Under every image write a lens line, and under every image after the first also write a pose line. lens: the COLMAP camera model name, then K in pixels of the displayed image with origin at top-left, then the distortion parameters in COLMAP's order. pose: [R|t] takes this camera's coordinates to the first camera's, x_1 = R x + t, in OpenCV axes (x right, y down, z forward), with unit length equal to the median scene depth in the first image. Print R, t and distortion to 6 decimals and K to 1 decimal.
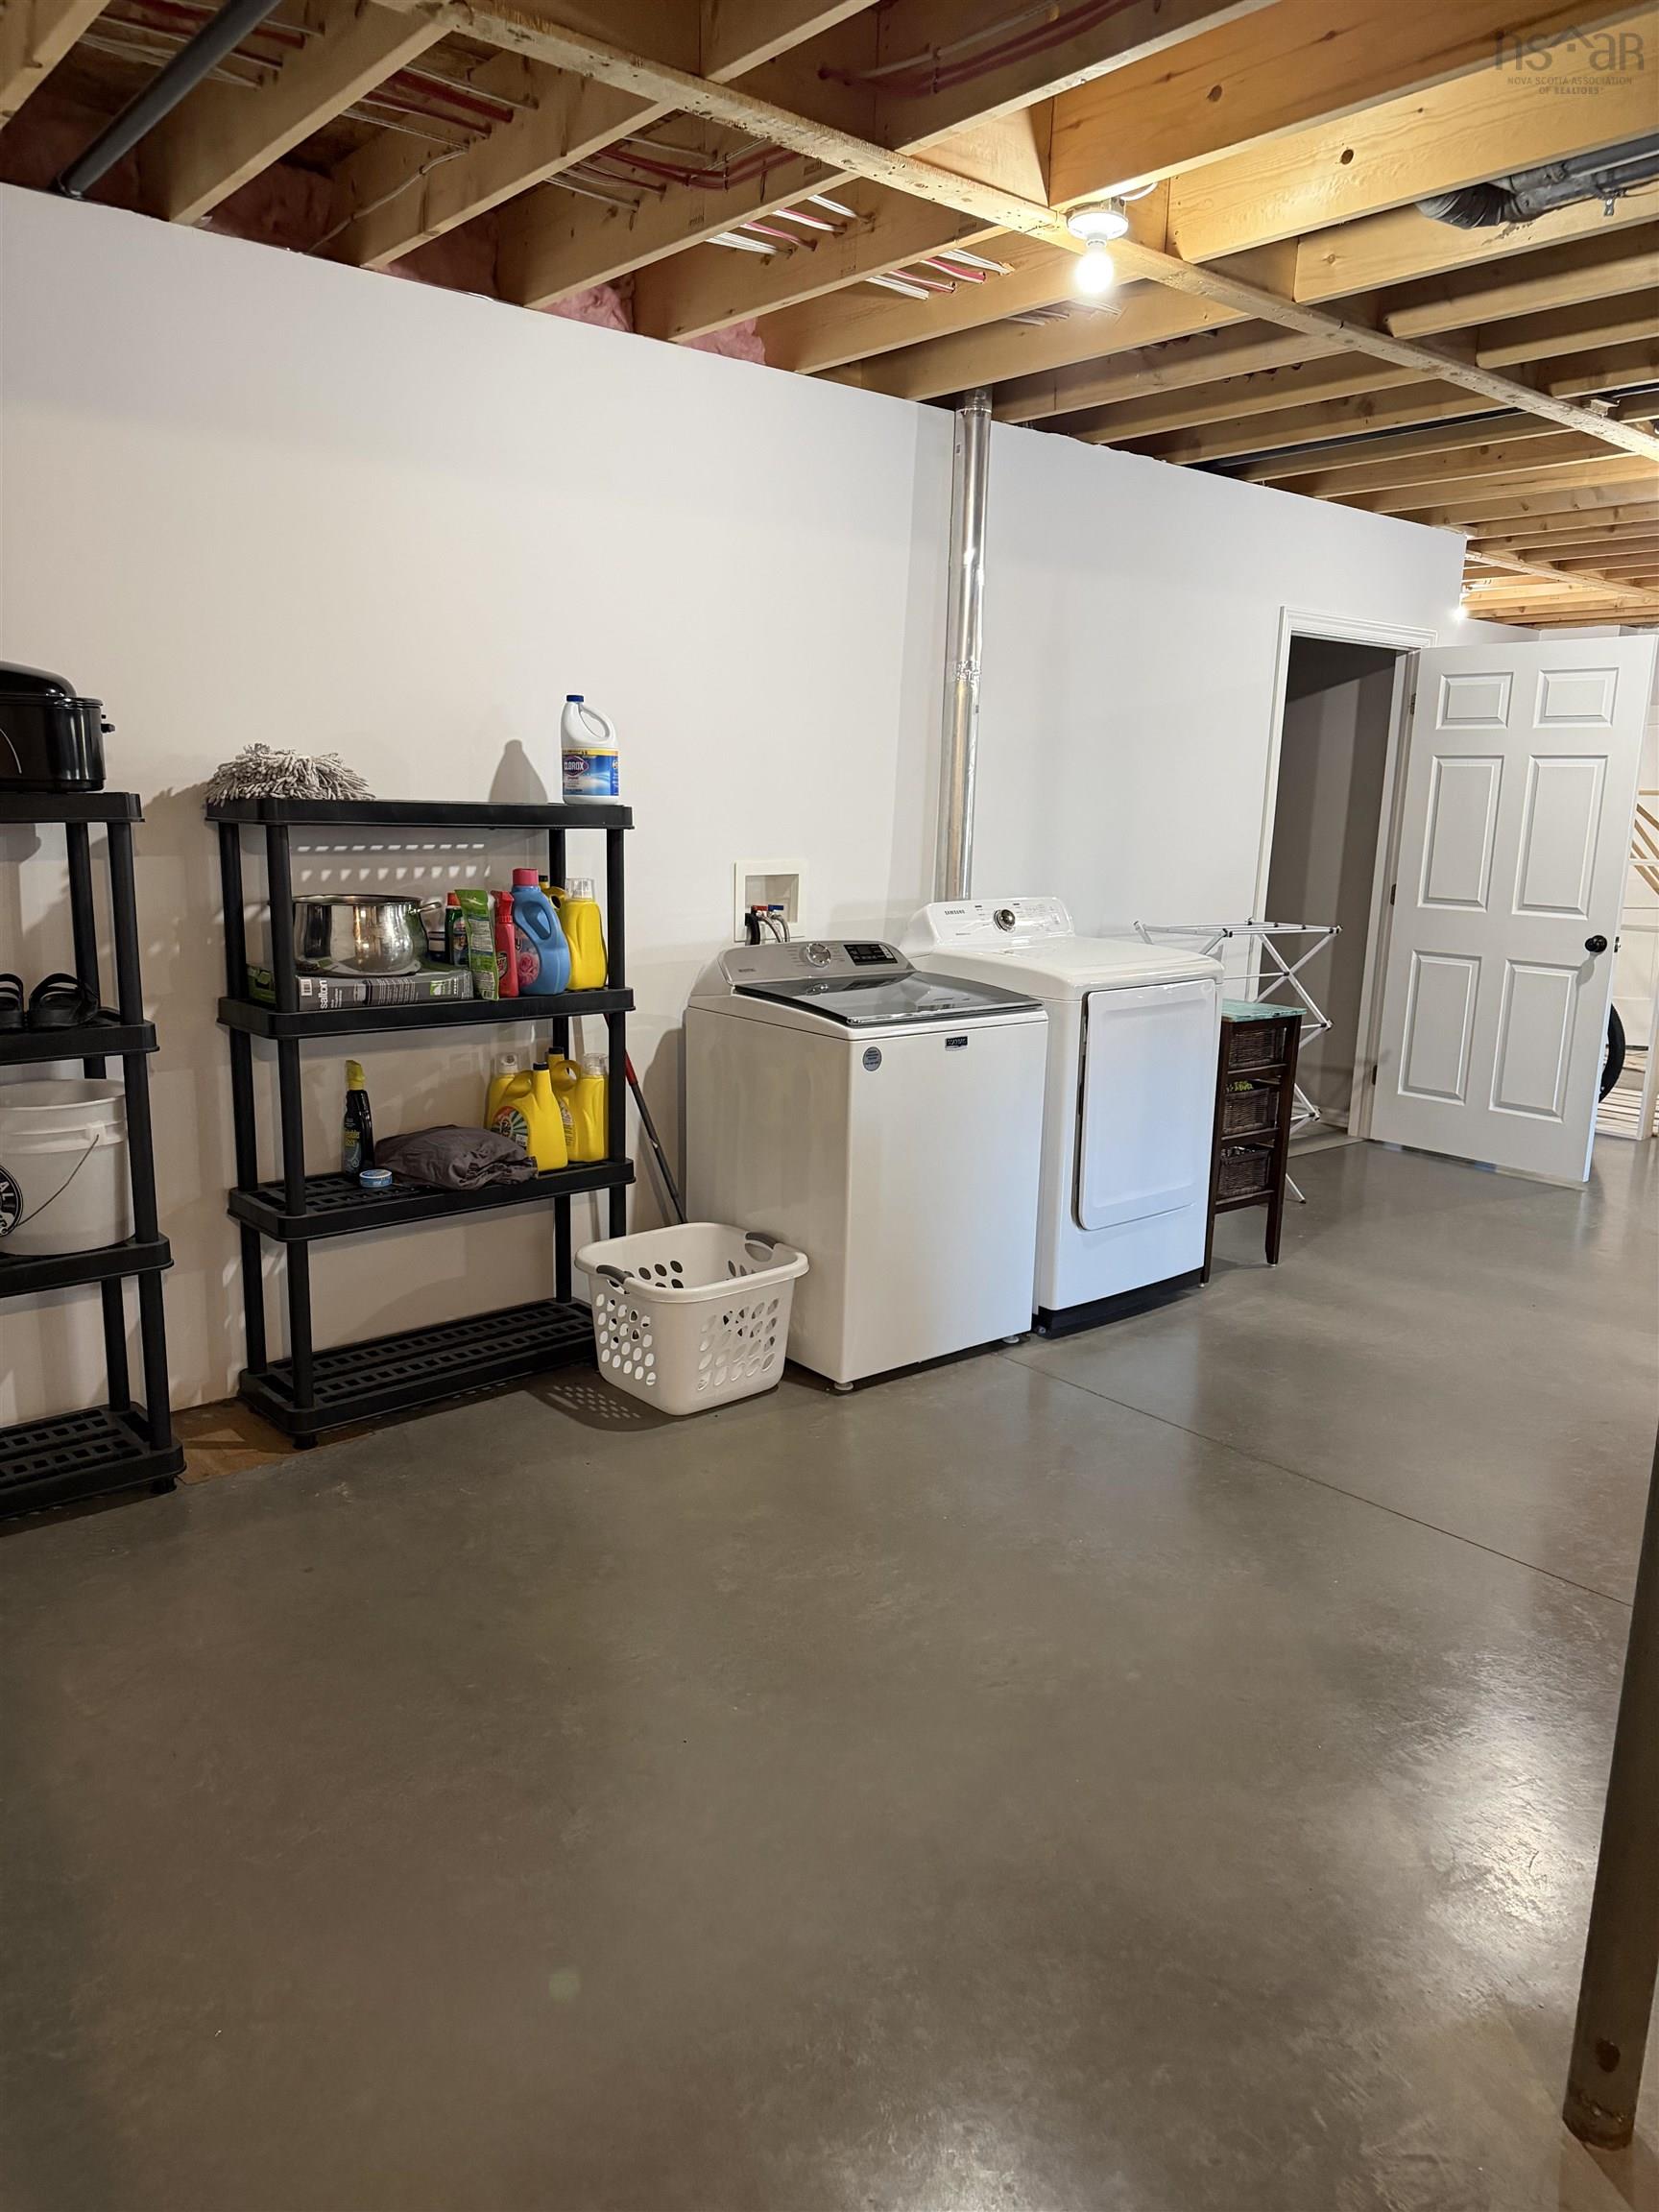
lens RADIAL K [[1540.7, 0, 828.7], [0, 1540.7, 1104.3], [0, 0, 1]] dist [0.008959, 0.003941]
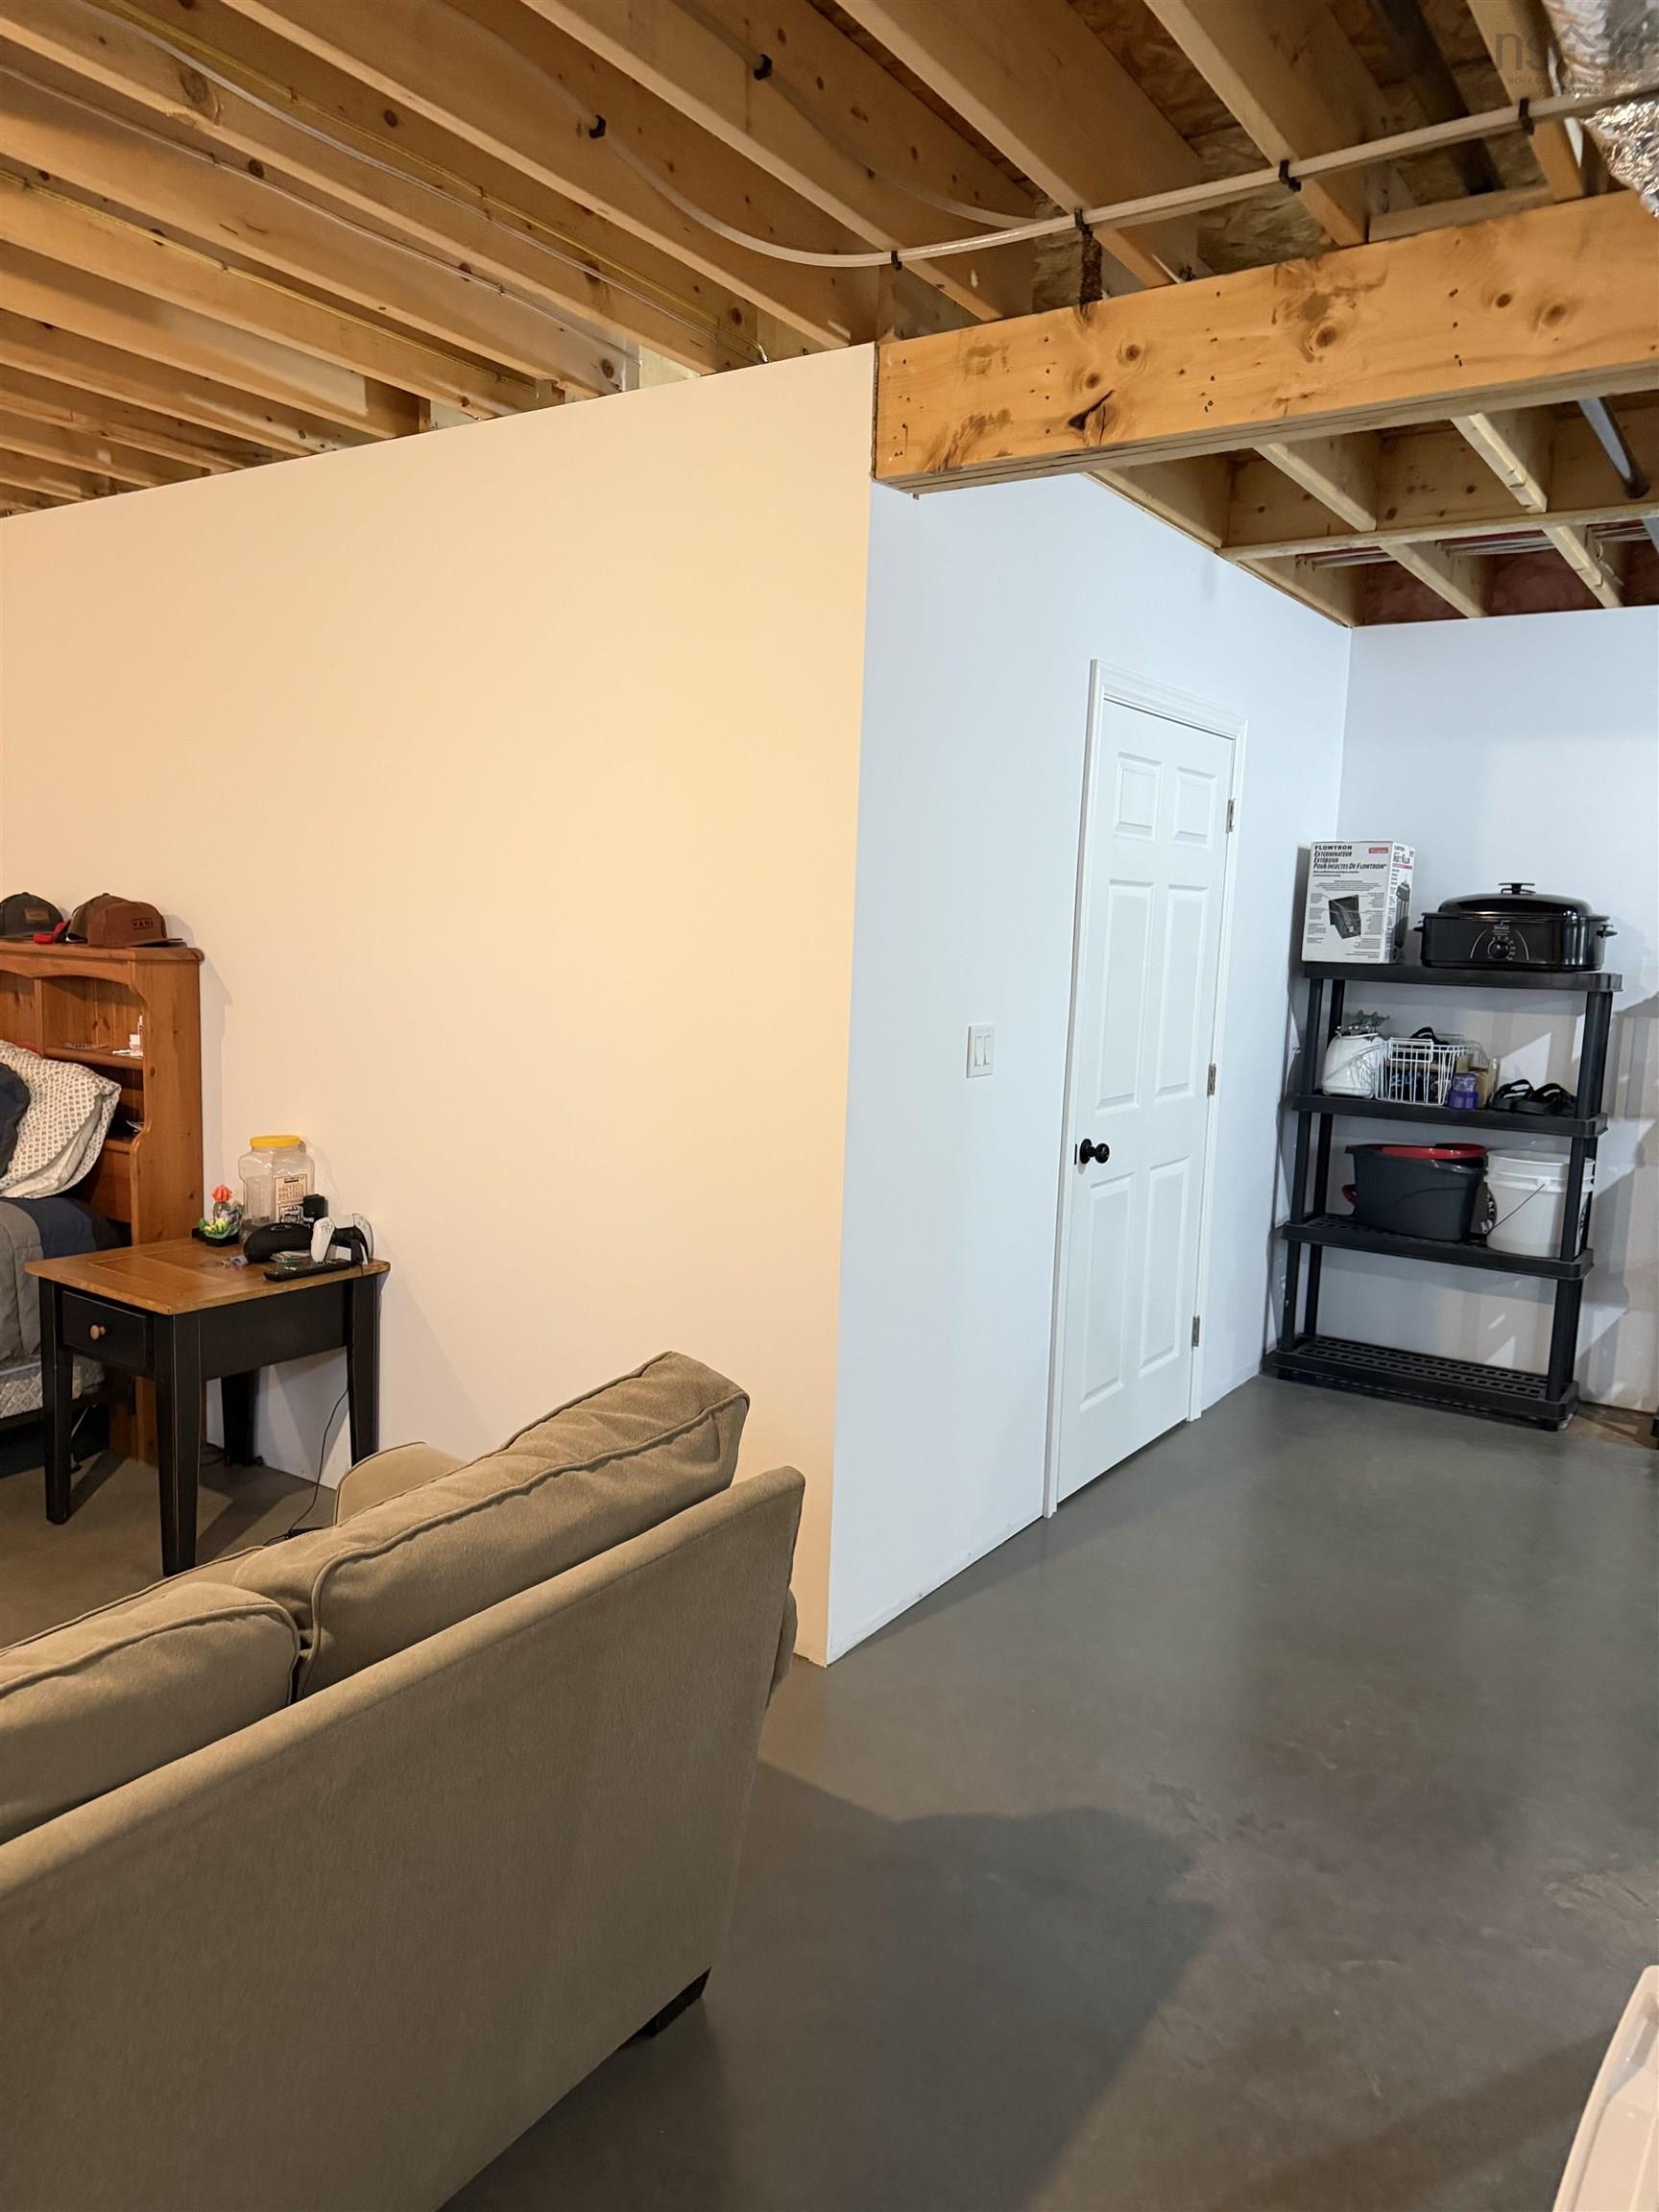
lens RADIAL K [[1540.7, 0, 821.9], [0, 1540.7, 1097.5], [0, 0, 1]] dist [0.008959, 0.003941]
pose [[0.263816, 0.104199, -0.958928, 0.848716], [-0.225159, 0.973336, 0.043820, 0.031421], [0.937926, 0.204350, 0.280243, -0.160436]]
